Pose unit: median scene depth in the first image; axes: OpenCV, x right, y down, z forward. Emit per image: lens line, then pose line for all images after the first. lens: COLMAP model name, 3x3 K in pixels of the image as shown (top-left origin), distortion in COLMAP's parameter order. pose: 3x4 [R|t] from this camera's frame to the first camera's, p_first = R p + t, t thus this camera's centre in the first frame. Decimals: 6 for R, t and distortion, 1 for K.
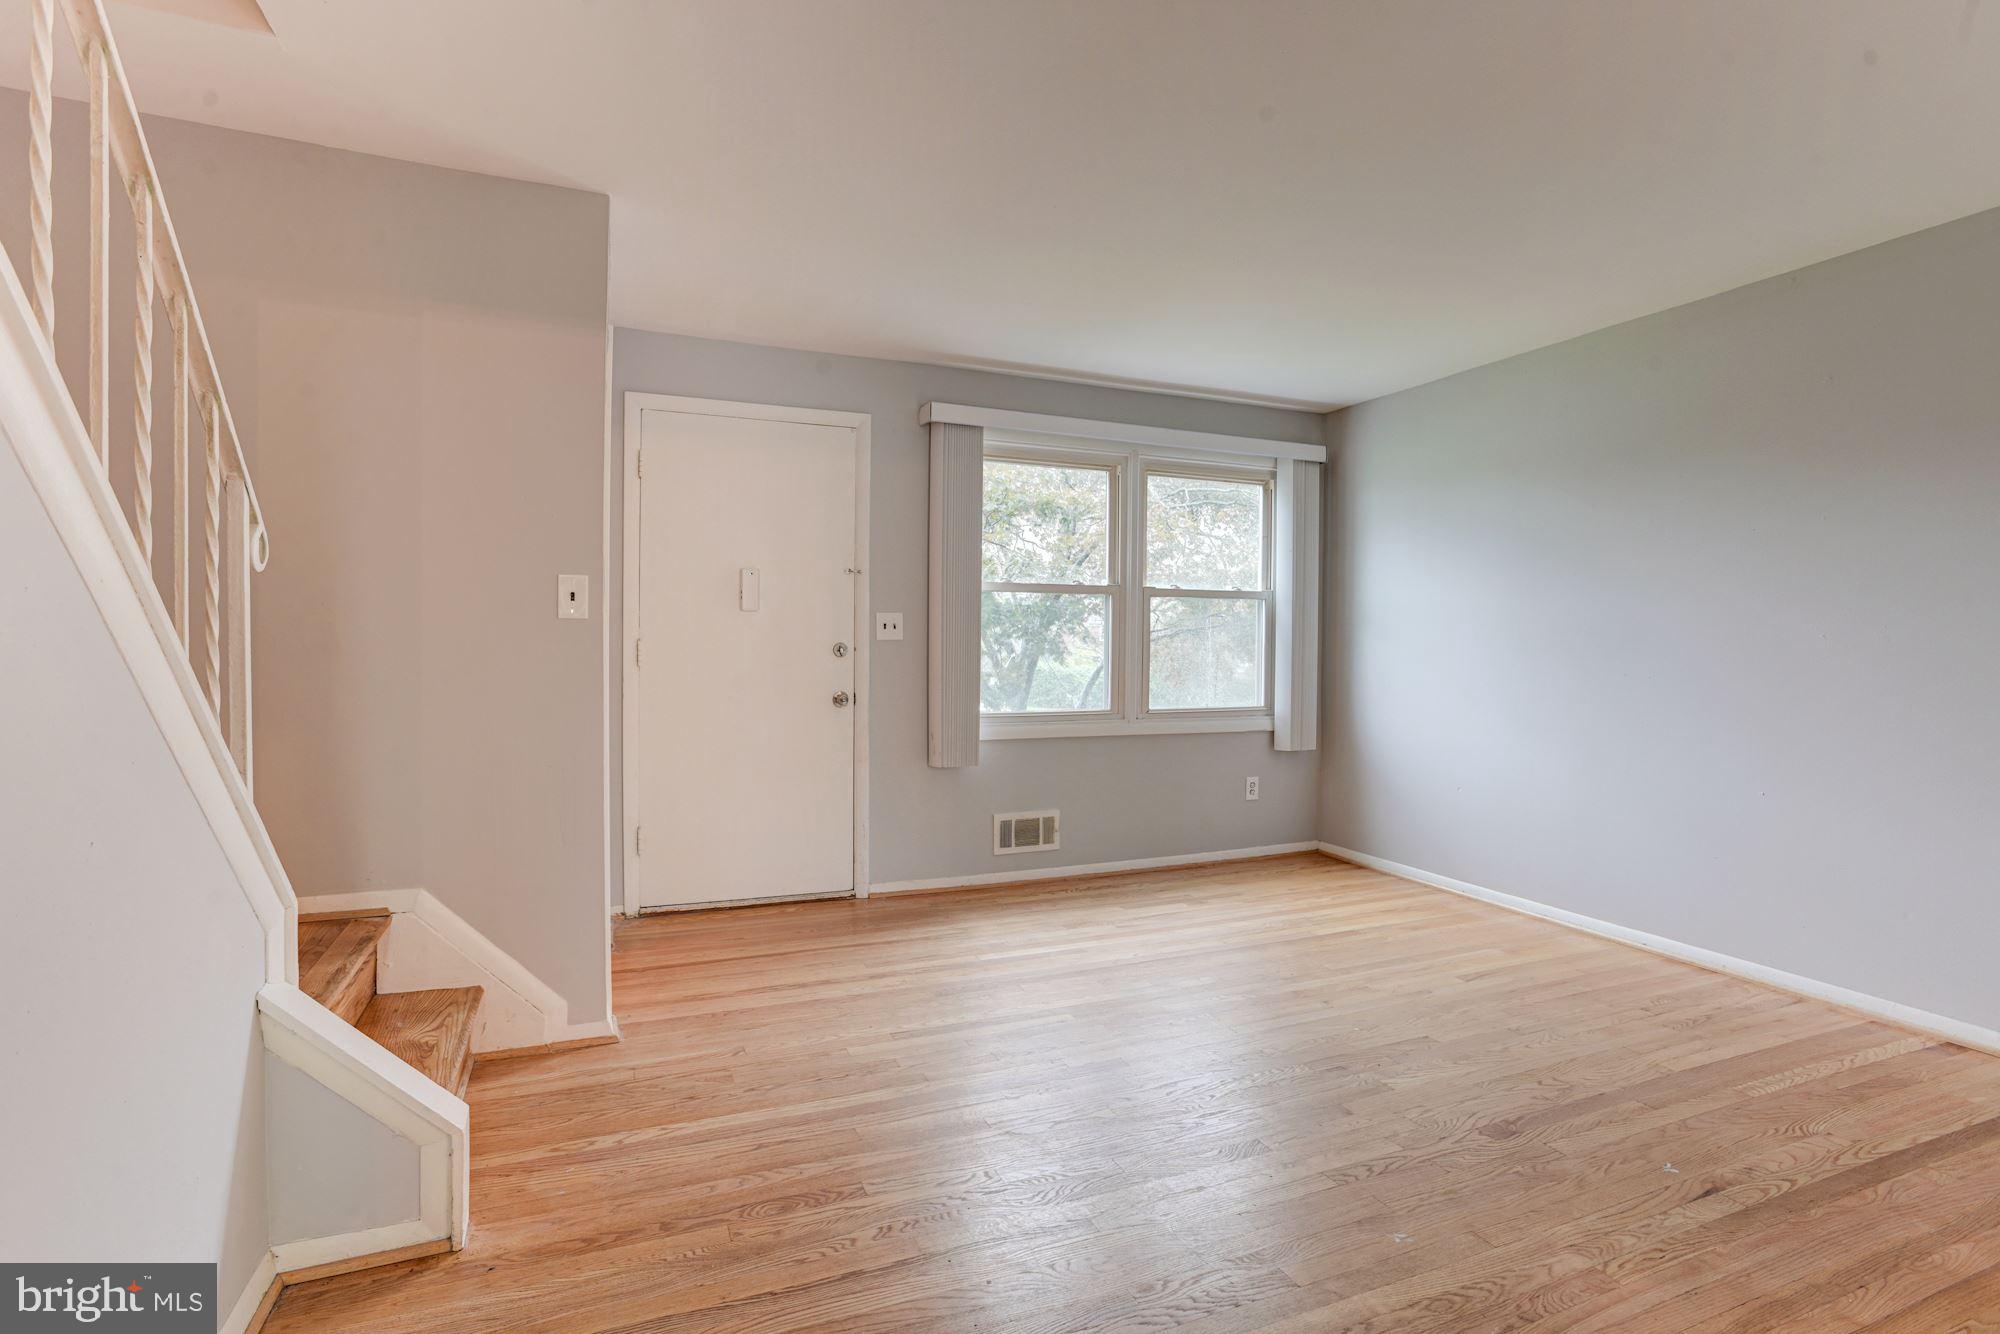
lens RADIAL K [[954.3, 0, 1000.0], [0, 954.3, 667.0], [0, 0, 1]] dist [-0.051924, 0.028599]
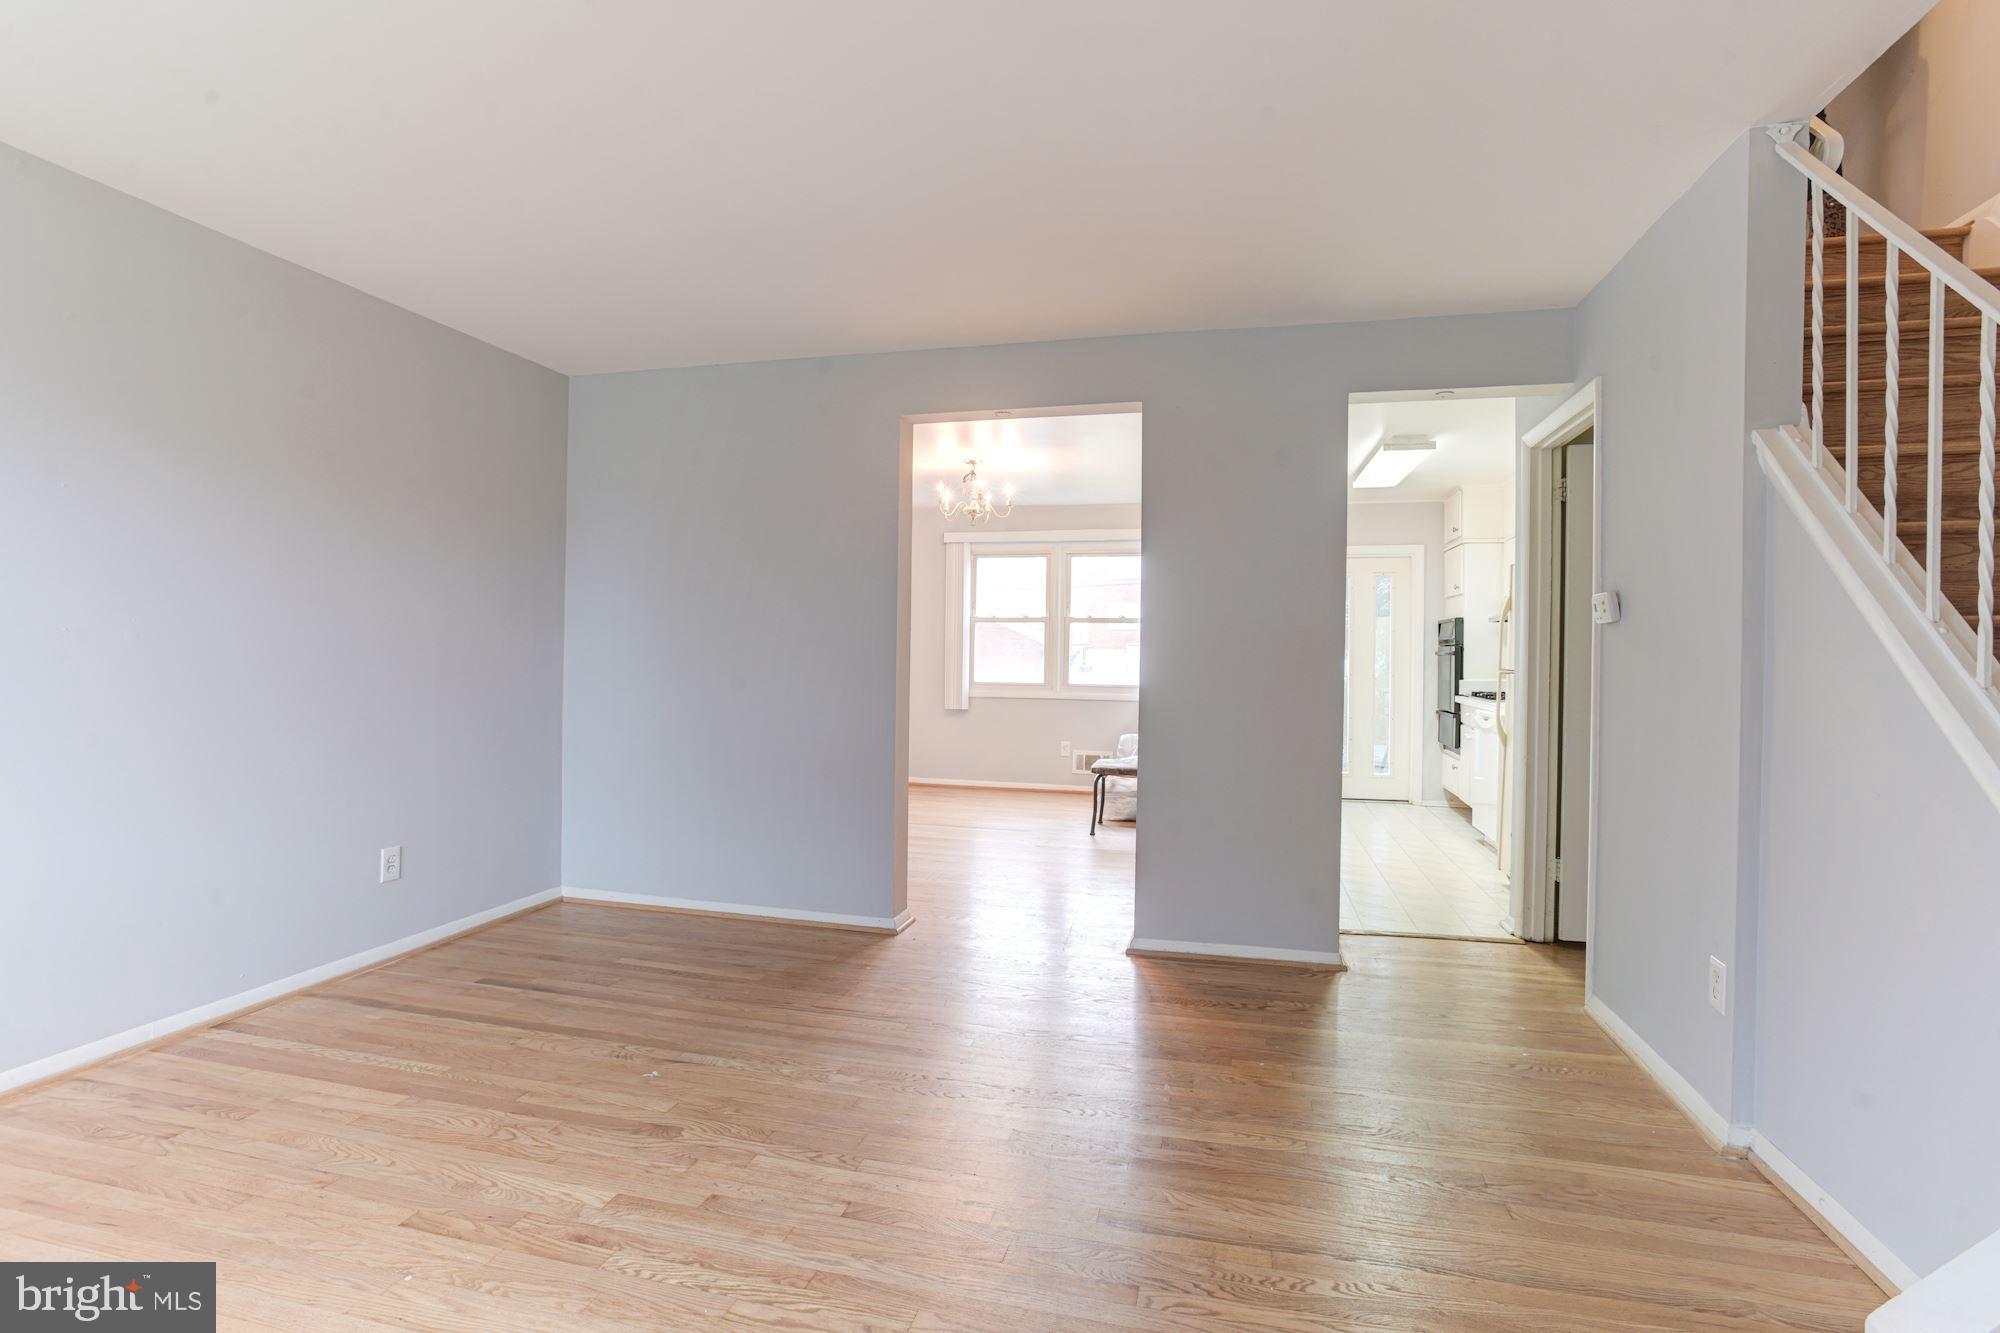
lens RADIAL K [[954.3, 0, 1000.0], [0, 954.3, 666.5], [0, 0, 1]] dist [-0.051924, 0.028599]
pose [[-0.802702, -0.024526, 0.595876, -0.348193], [-0.004696, 0.999383, 0.034808, -0.043634], [-0.596362, 0.025142, -0.802322, 1.565838]]
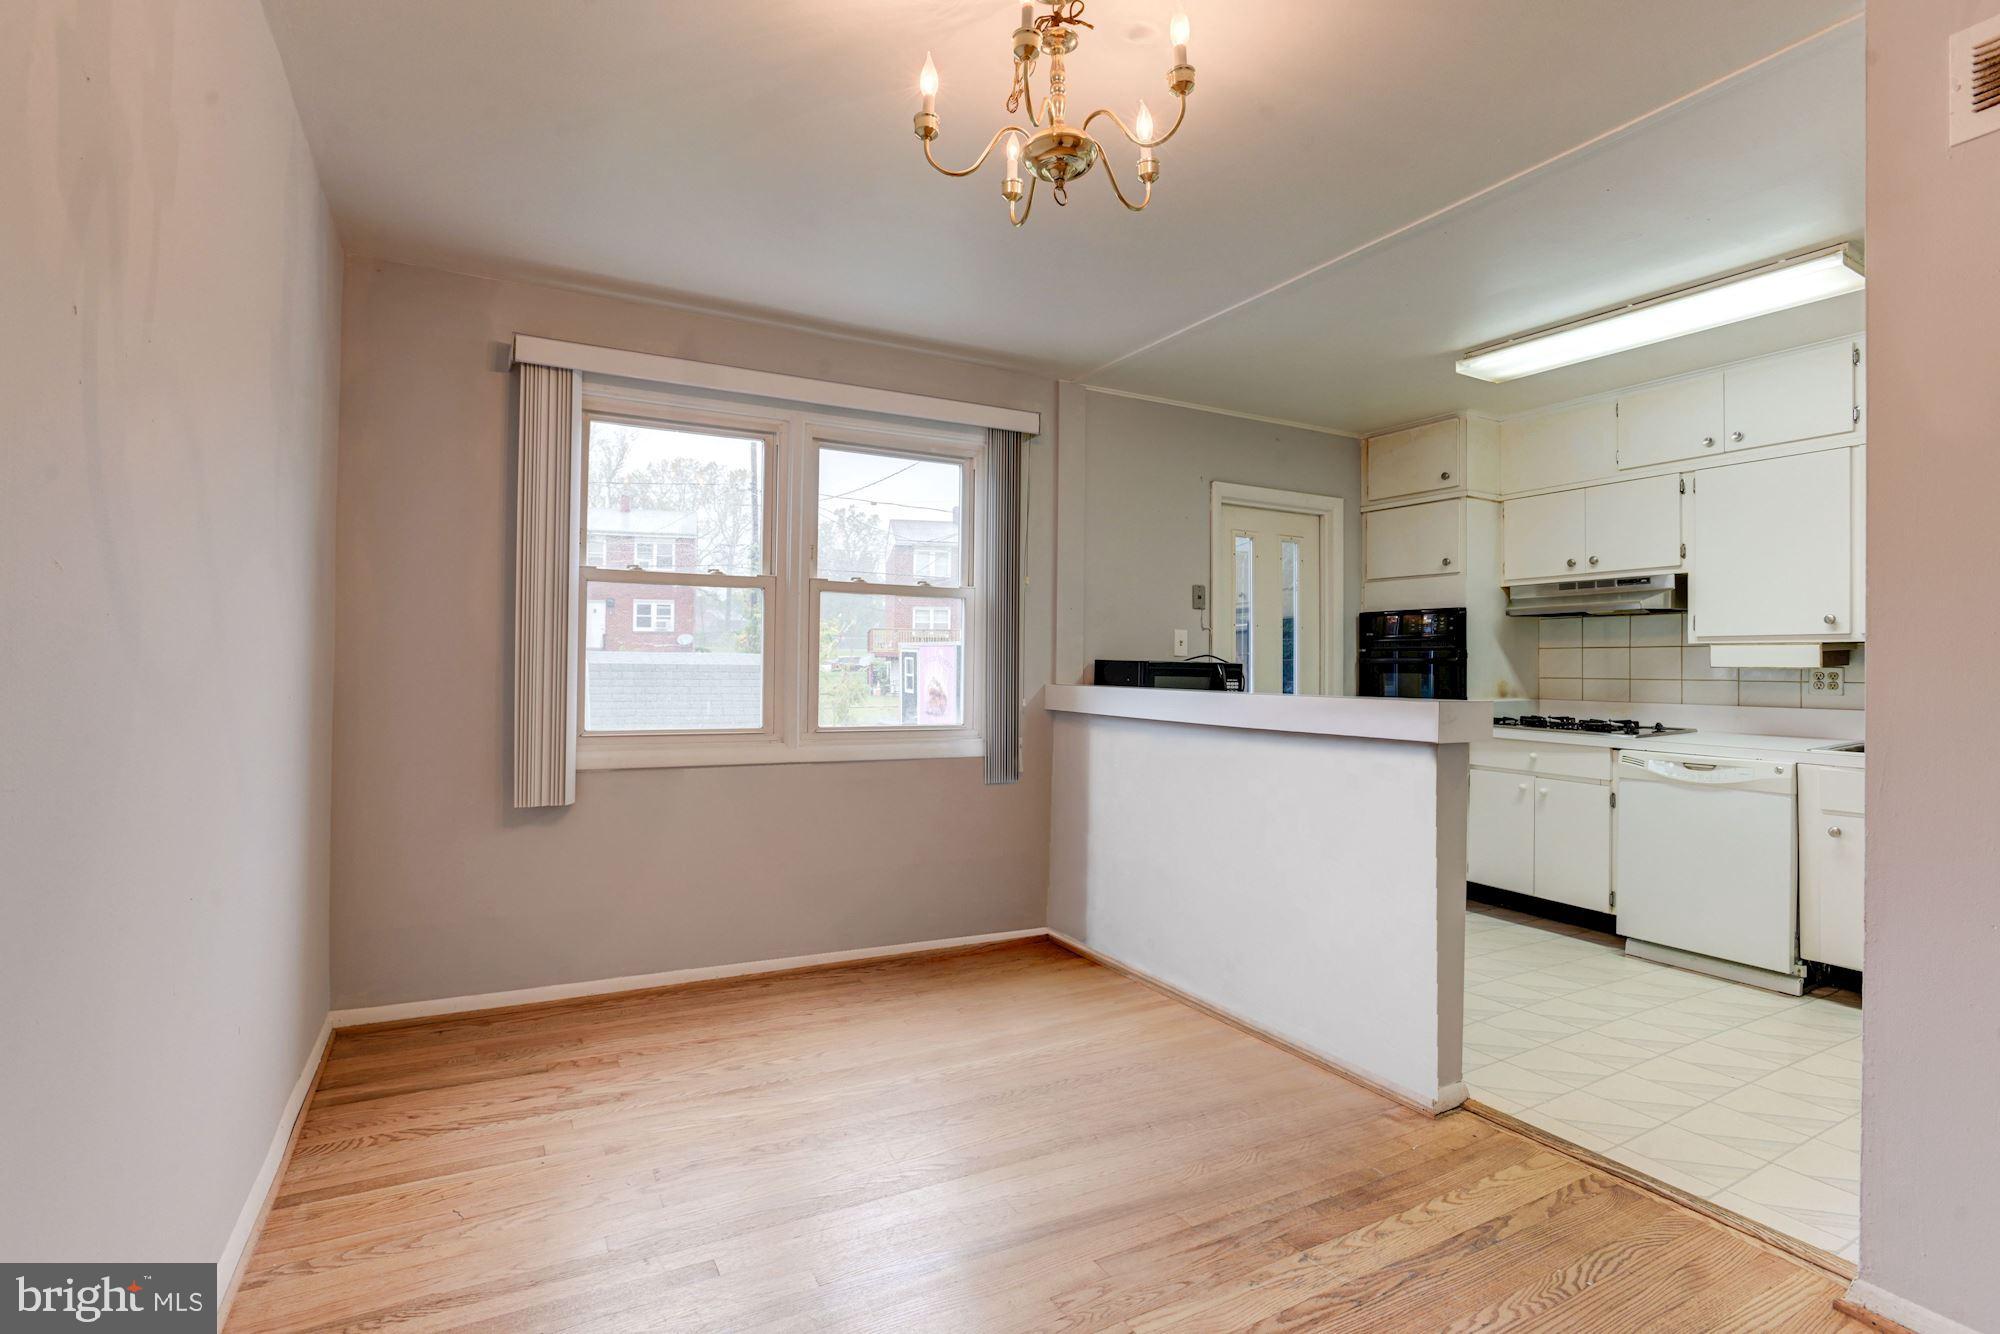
lens RADIAL K [[954.3, 0, 1000.0], [0, 954.3, 667.0], [0, 0, 1]] dist [-0.051924, 0.028599]
pose [[-0.994202, -0.016906, -0.106188, 1.489341], [-0.018840, 0.999674, 0.017231, 0.010204], [0.105863, 0.019132, -0.994197, 0.138837]]
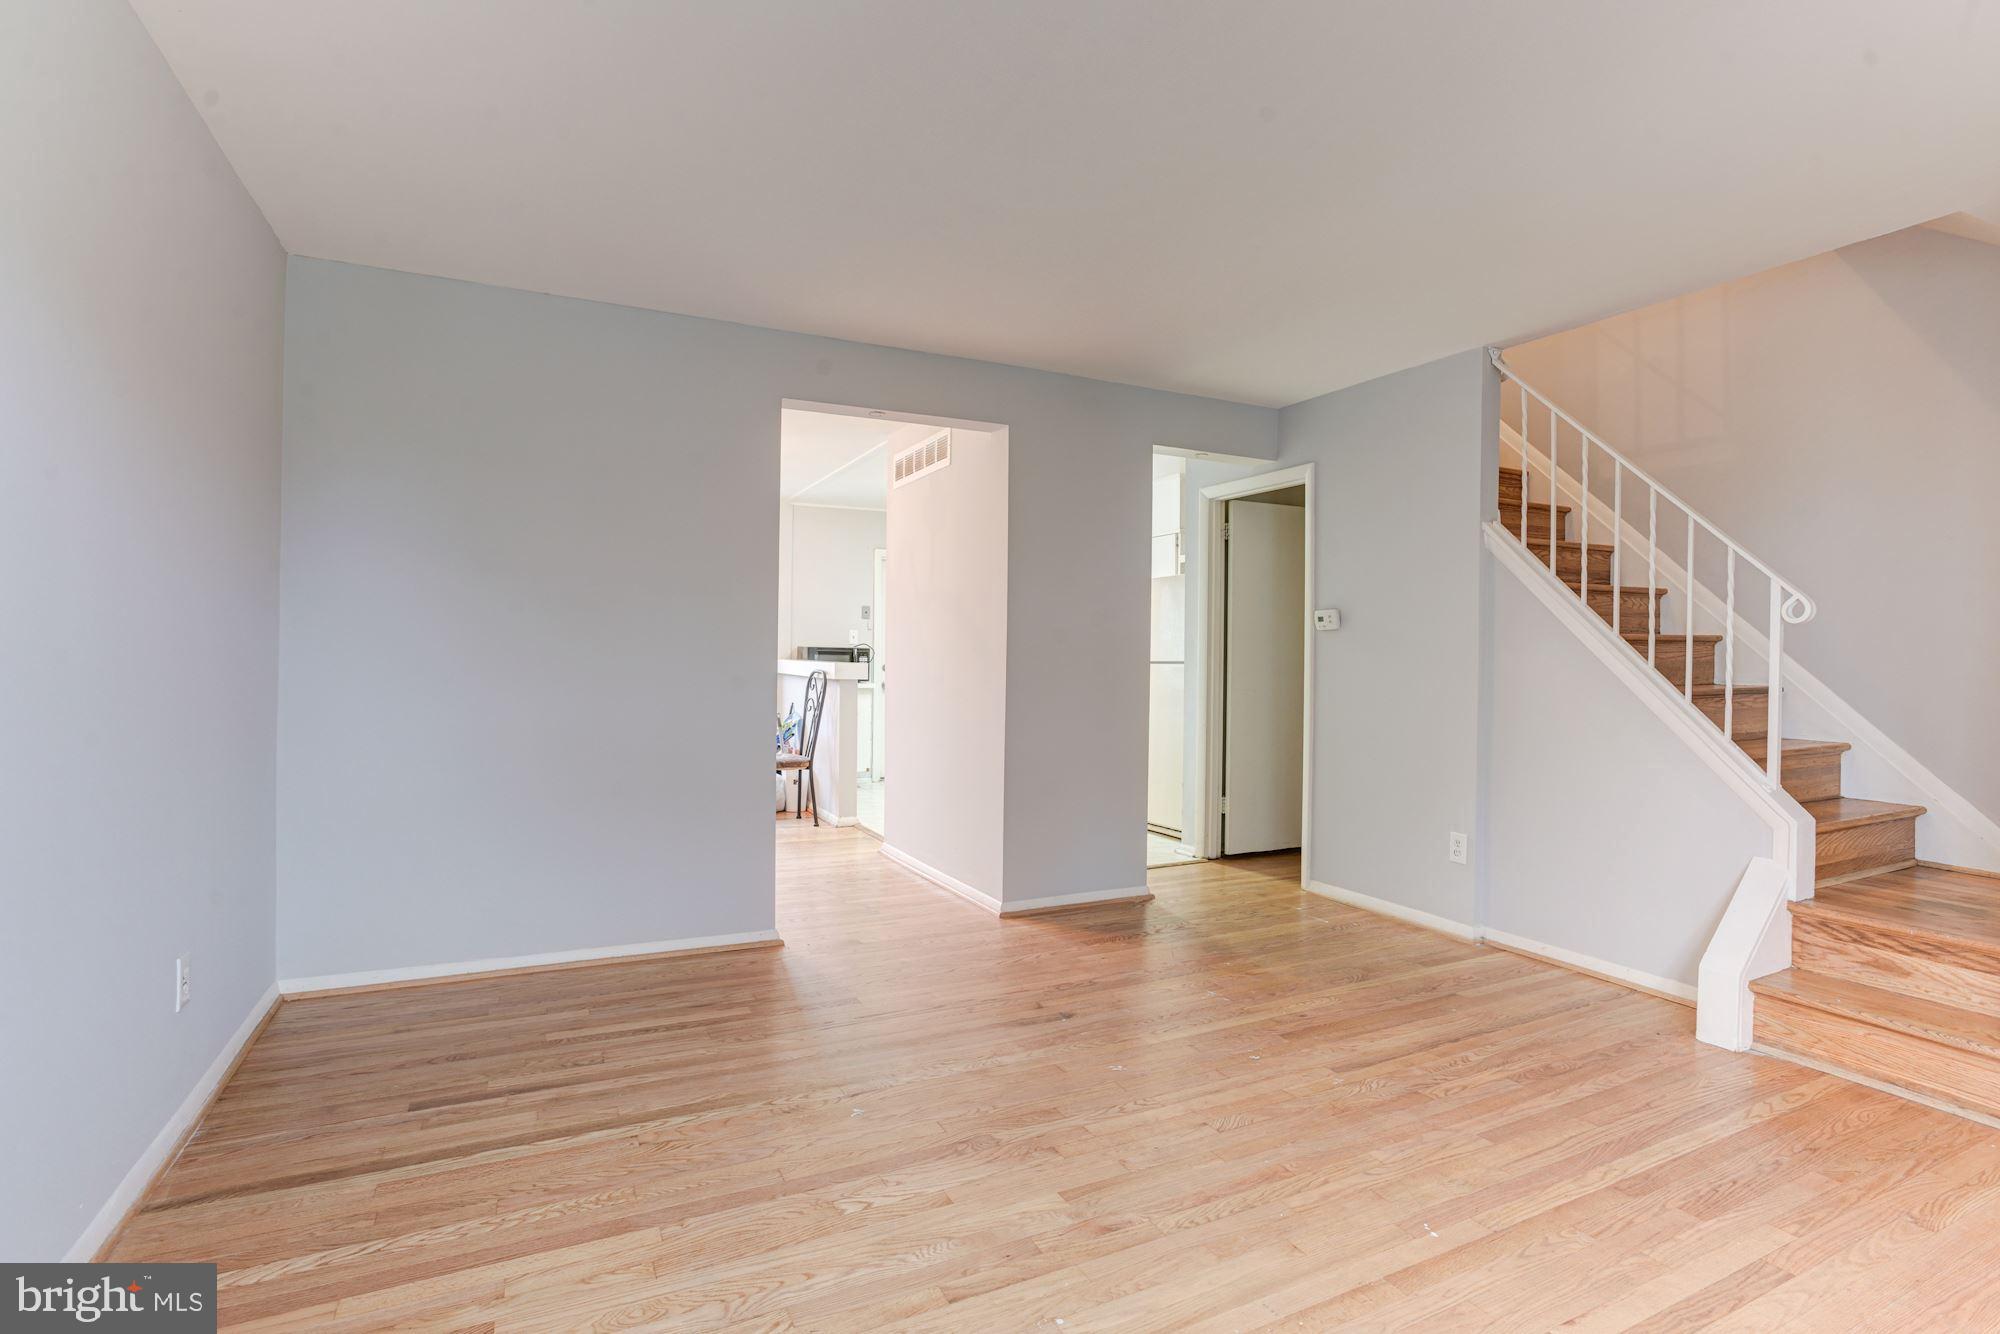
lens RADIAL K [[954.3, 0, 1000.0], [0, 954.3, 667.0], [0, 0, 1]] dist [-0.051924, 0.028599]
pose [[-0.997368, -0.019515, -0.069829, 0.582674], [-0.021973, 0.999159, 0.034619, -0.038675], [0.069095, 0.036063, -0.996958, 1.946292]]
